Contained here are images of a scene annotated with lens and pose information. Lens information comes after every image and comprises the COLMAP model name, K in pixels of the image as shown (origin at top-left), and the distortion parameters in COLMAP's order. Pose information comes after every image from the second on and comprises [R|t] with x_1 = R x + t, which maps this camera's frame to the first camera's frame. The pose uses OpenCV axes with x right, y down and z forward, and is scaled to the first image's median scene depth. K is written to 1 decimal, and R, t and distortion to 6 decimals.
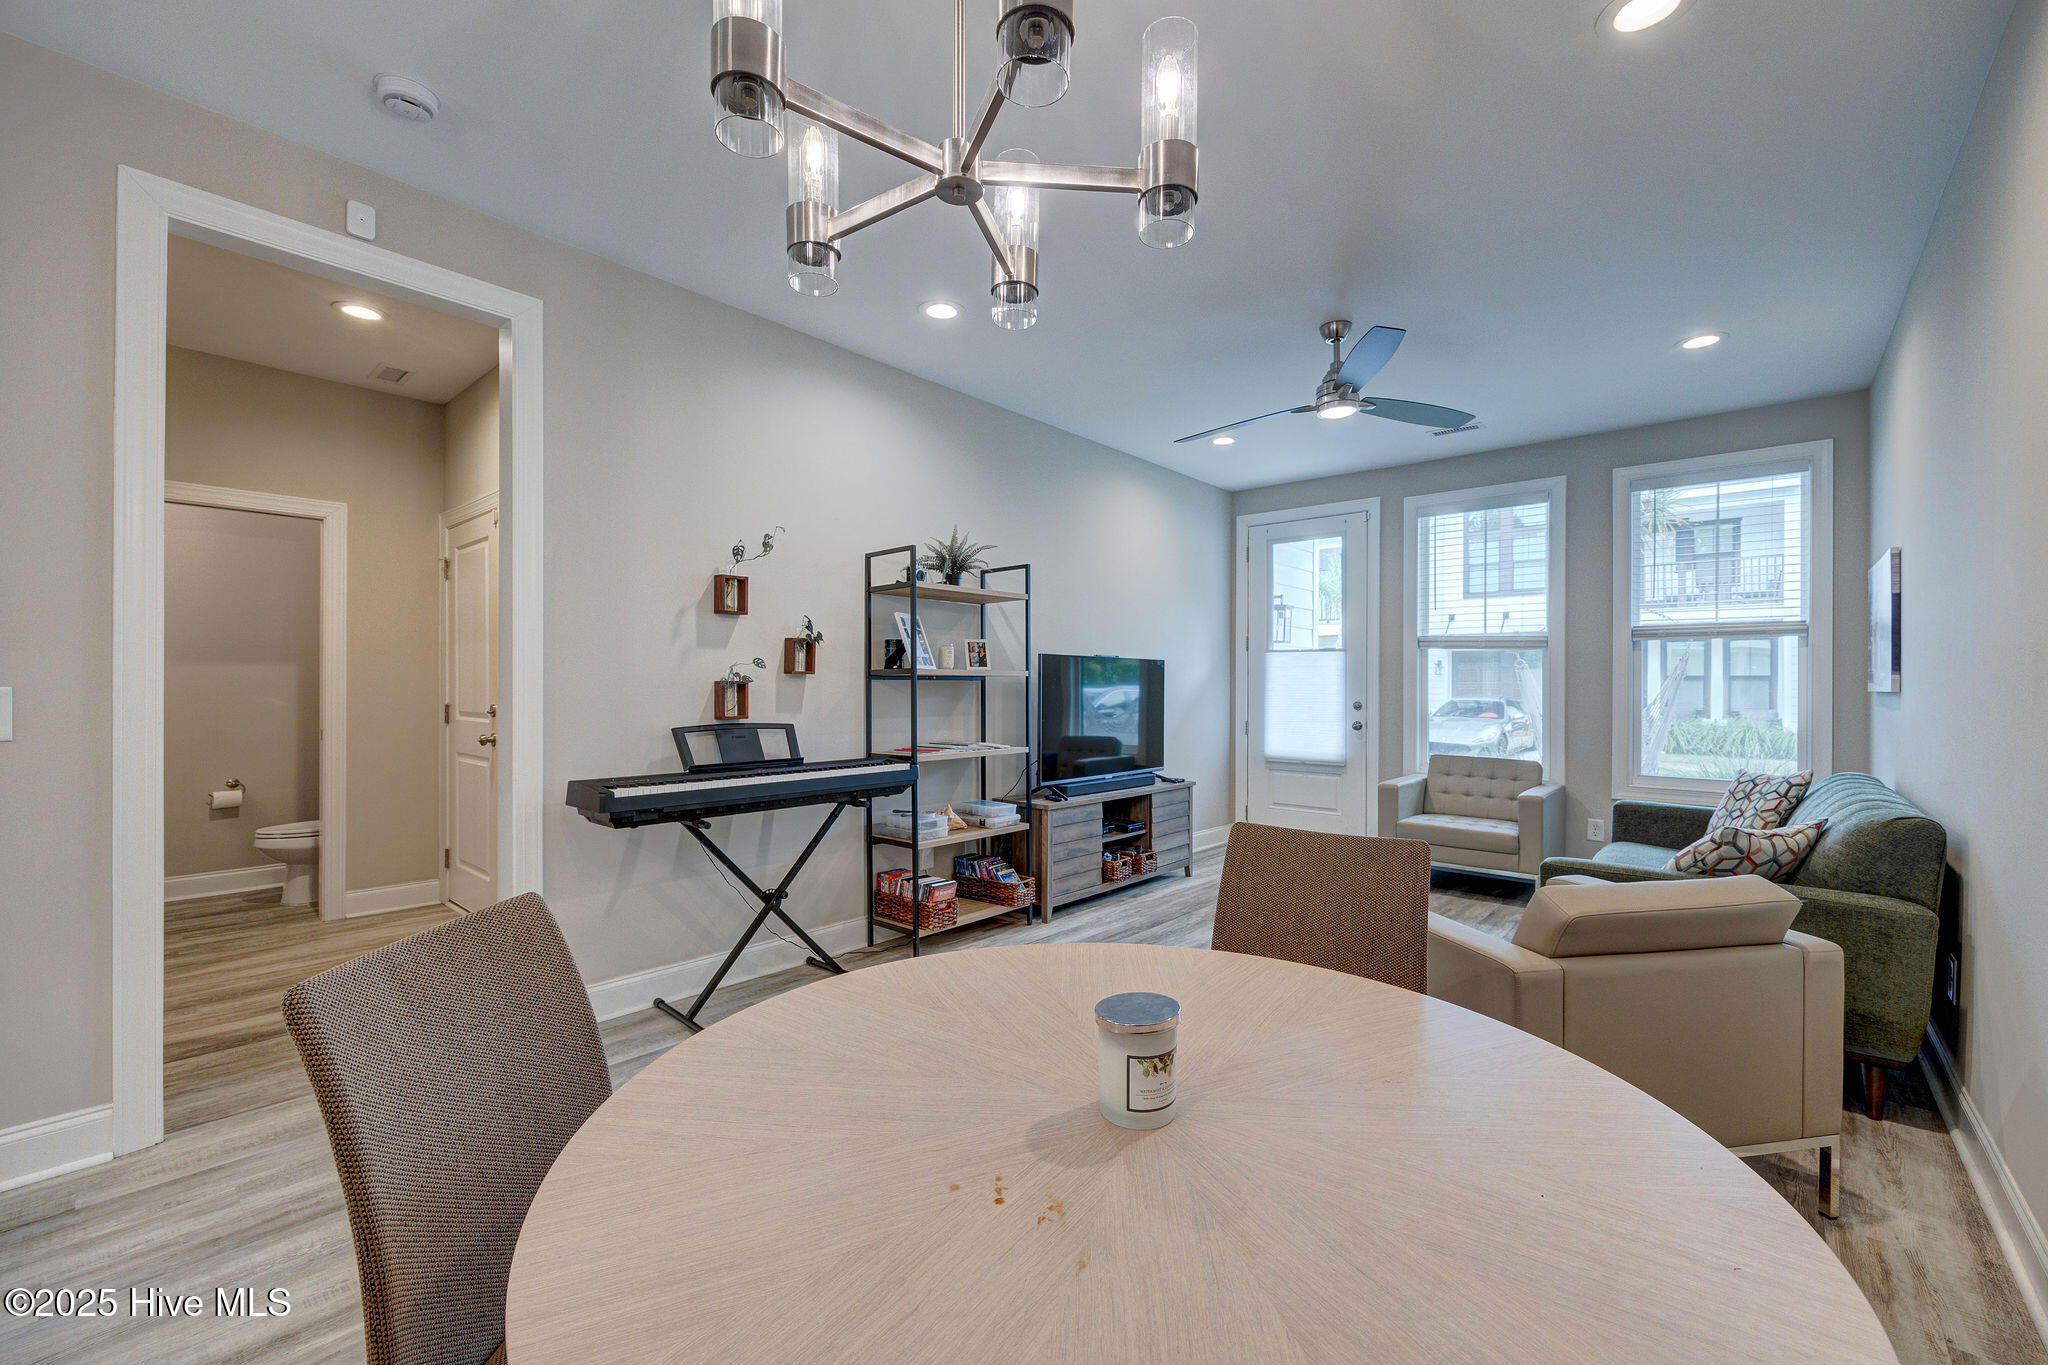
lens RADIAL K [[837.2, 0, 1032.7], [0, 837.2, 684.3], [0, 0, 1]] dist [-0.001515, -0.000066]
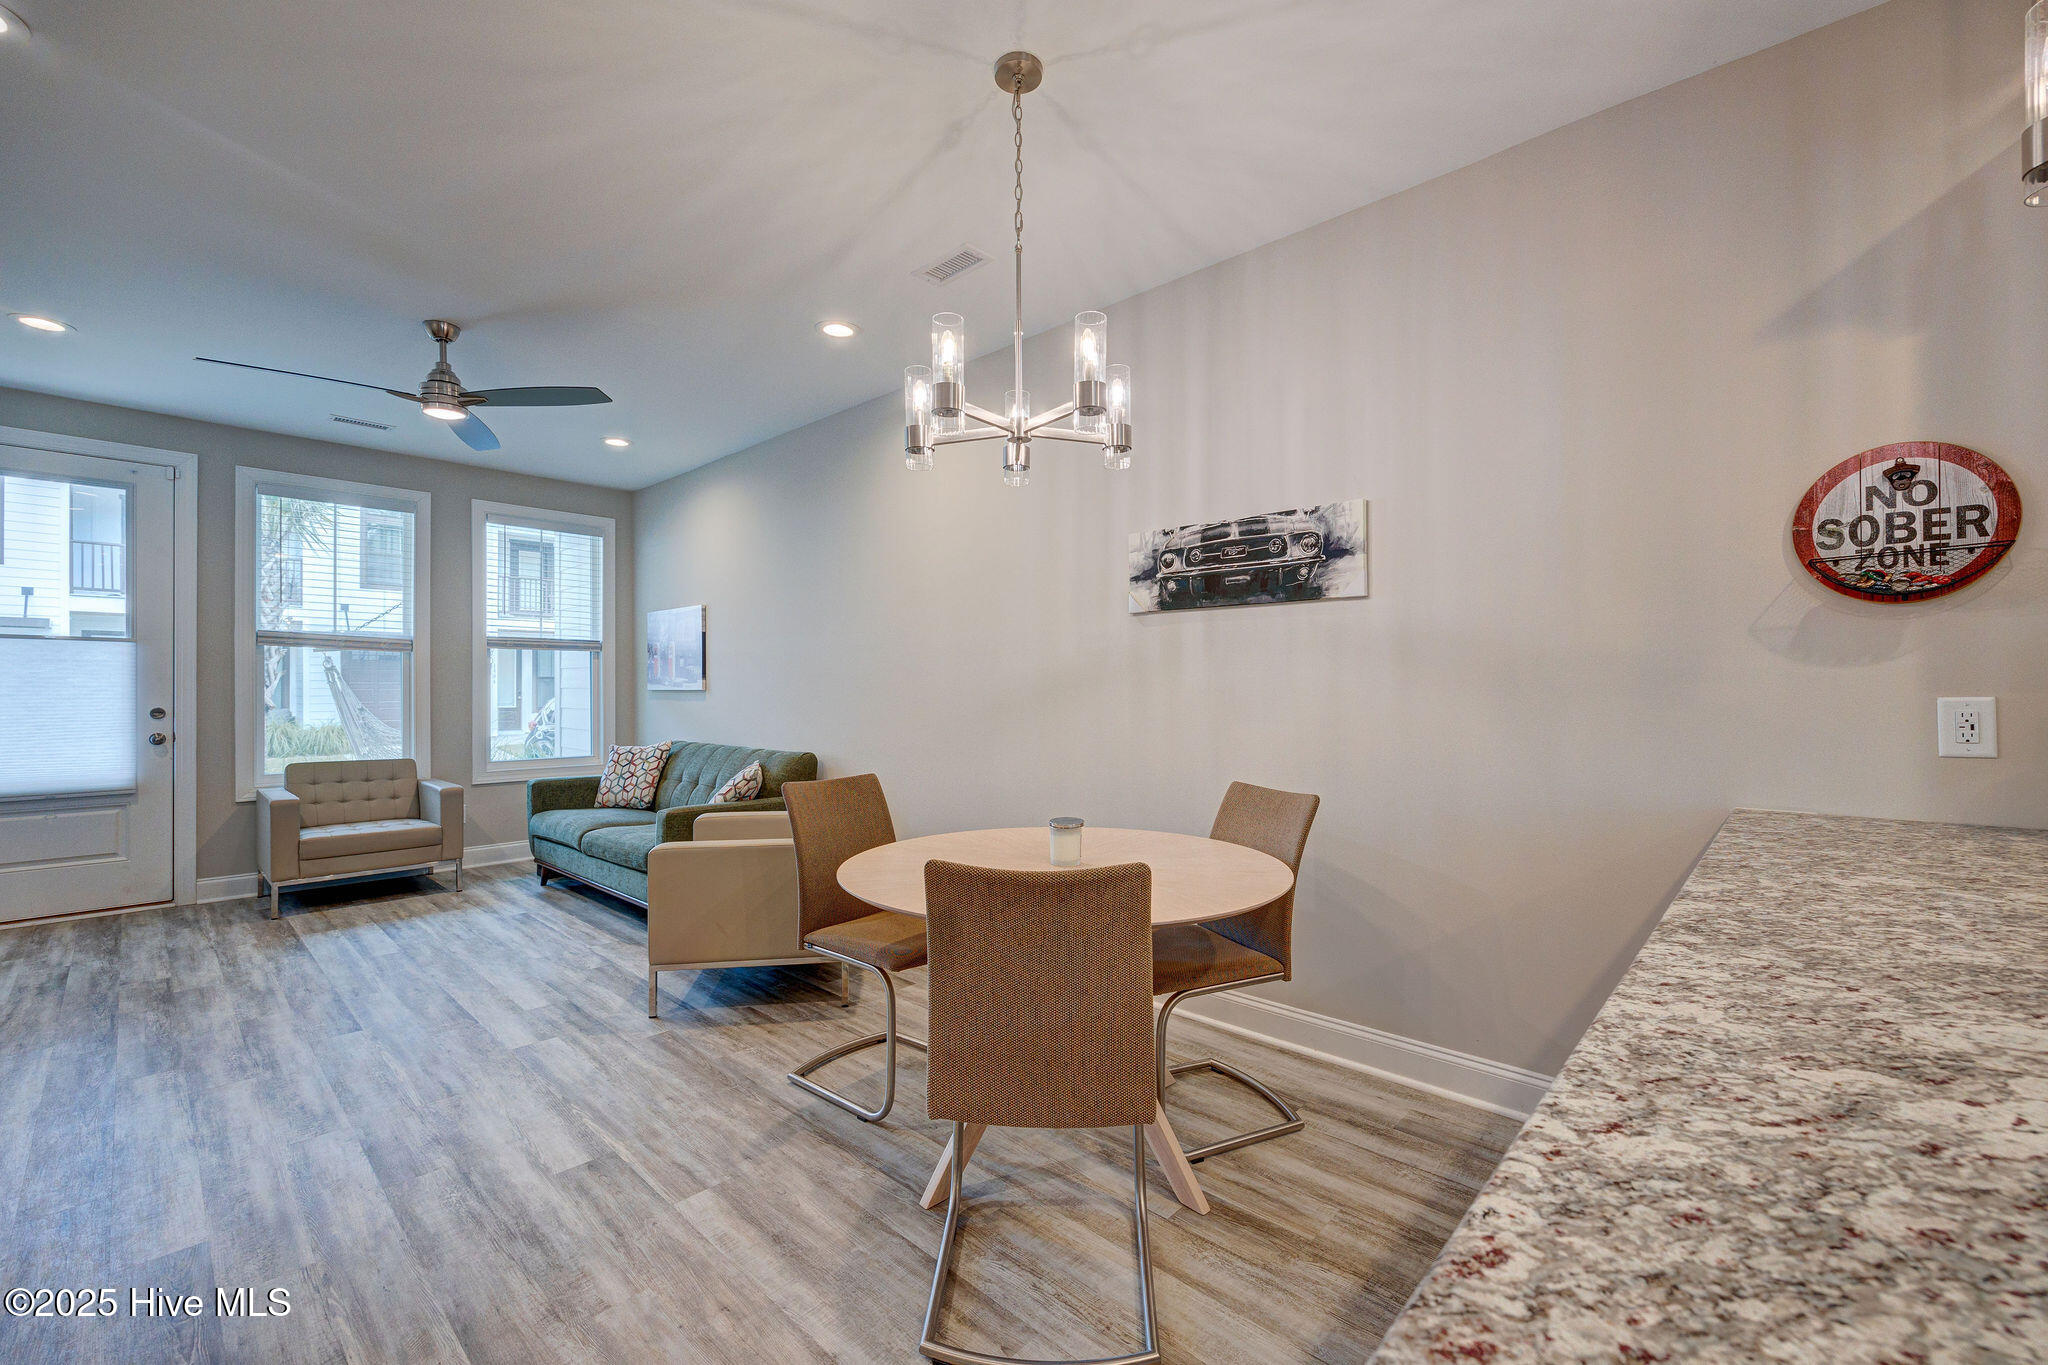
lens RADIAL K [[837.2, 0, 1032.7], [0, 837.2, 684.3], [0, 0, 1]] dist [-0.001515, -0.000066]
pose [[0.024533, -0.000683, 0.999699, -0.492188], [-0.000818, 0.999999, 0.000704, -0.003419], [-0.999699, -0.000835, 0.024532, 0.220836]]
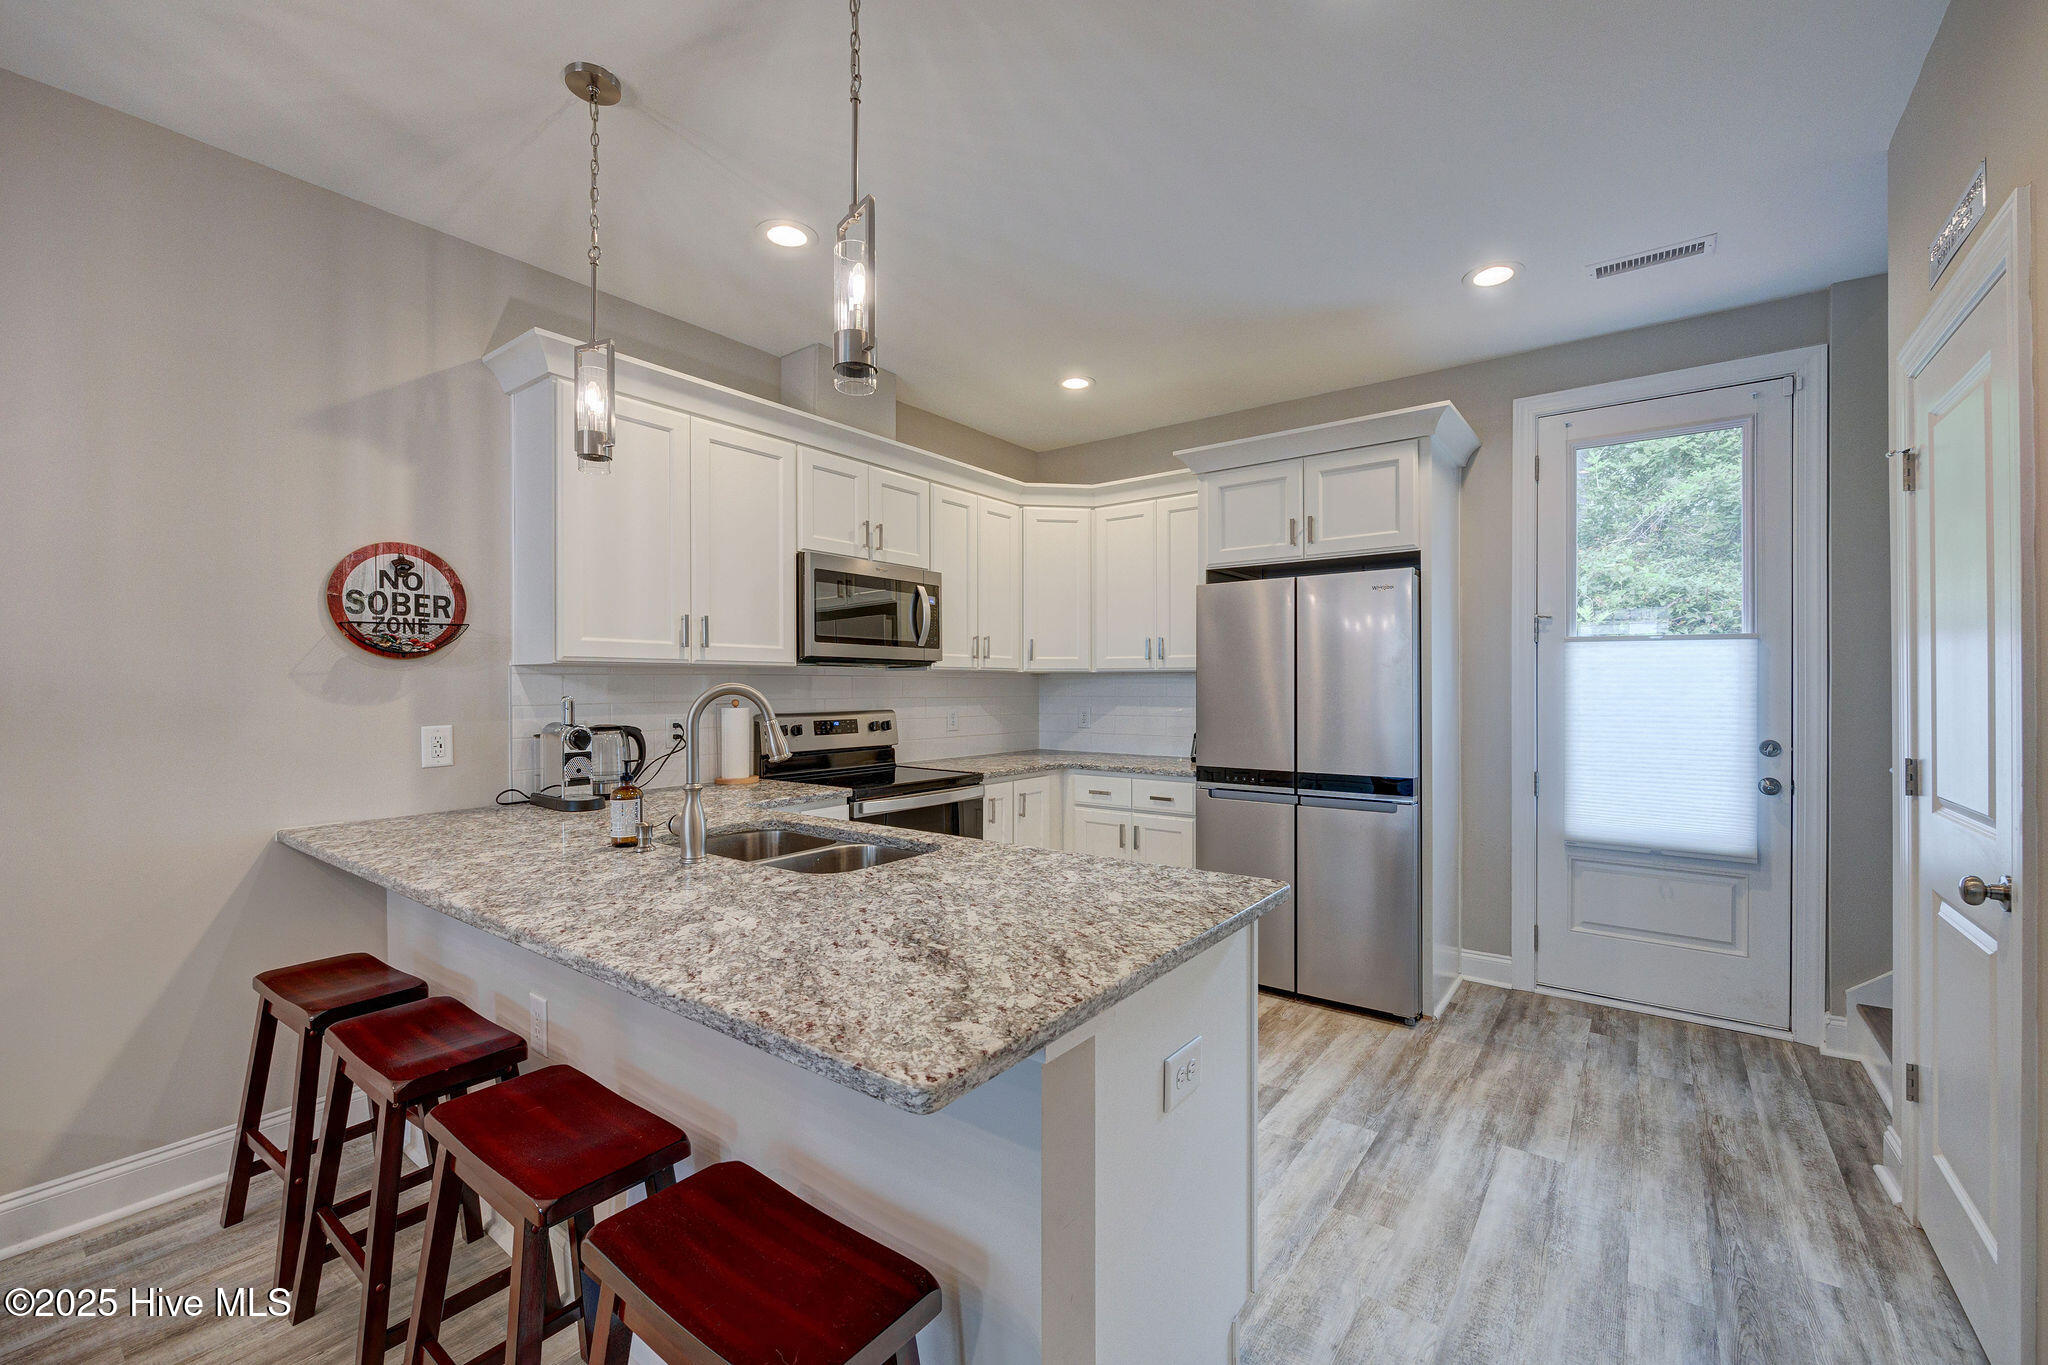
lens RADIAL K [[831.5, 0, 1024.9], [0, 831.5, 685.6], [0, 0, 1]] dist [-0.001896, -0.000203]
pose [[-0.997289, -0.002139, -0.073547, -0.449262], [-0.002073, 0.999997, -0.000974, -0.026344], [0.073549, -0.000819, -0.997291, 0.398643]]
